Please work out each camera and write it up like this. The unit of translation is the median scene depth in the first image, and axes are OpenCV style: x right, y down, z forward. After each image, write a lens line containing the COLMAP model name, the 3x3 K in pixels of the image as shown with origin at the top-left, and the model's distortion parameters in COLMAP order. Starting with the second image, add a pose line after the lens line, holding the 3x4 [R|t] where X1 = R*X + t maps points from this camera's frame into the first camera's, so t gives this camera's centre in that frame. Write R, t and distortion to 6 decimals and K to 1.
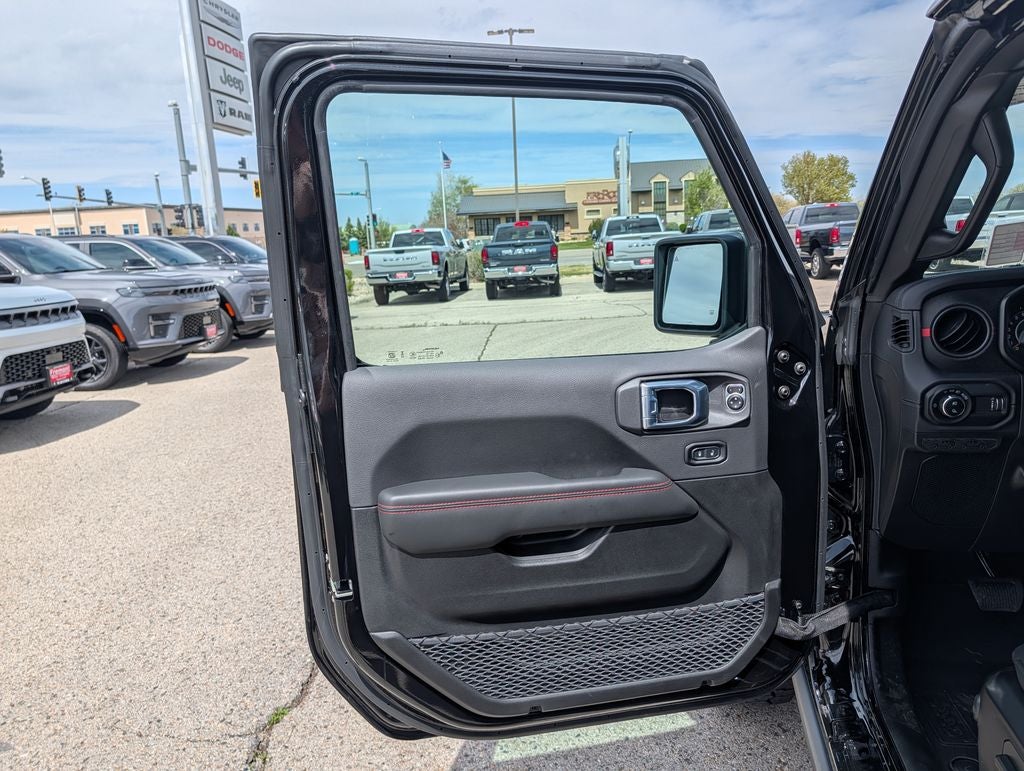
lens RADIAL K [[801.6, 0, 495.3], [0, 801.6, 396.3], [0, 0, 1]] dist [0.003238, -0.014344]
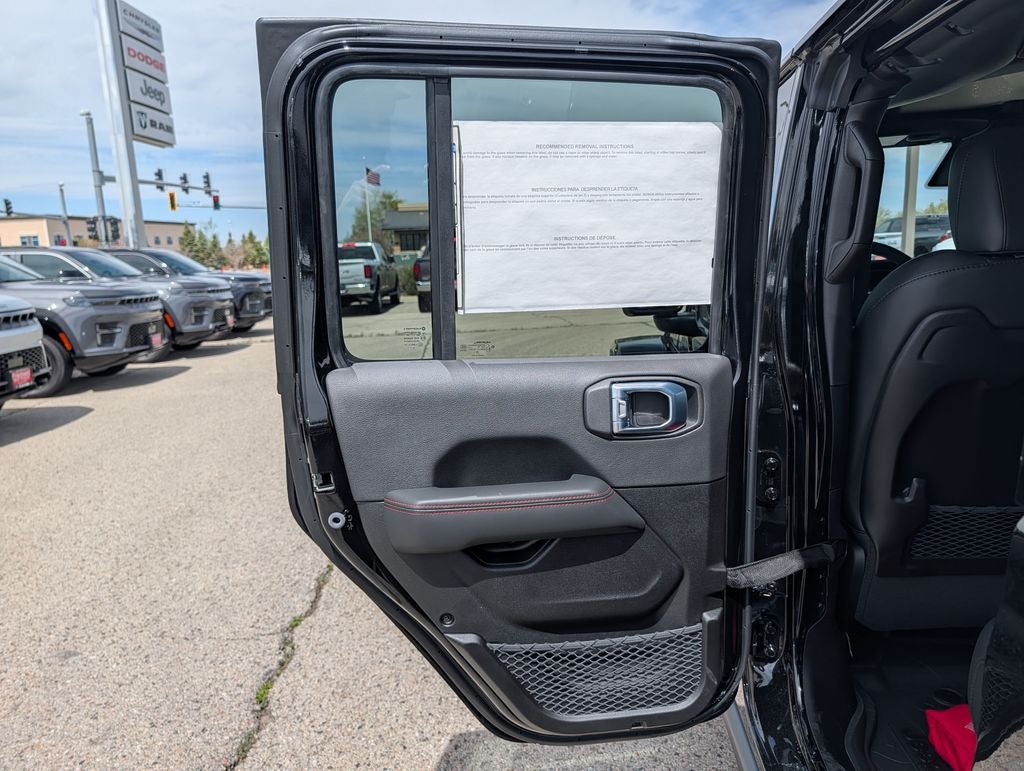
lens RADIAL K [[961.3, 0, 513.3], [0, 961.3, 392.9], [0, 0, 1]] dist [-0.011287, 0.004402]
pose [[0.991980, -0.009704, 0.126023, -0.053715], [0.016401, 0.998501, -0.052212, 0.055240], [-0.125328, 0.053860, 0.990652, -0.258070]]
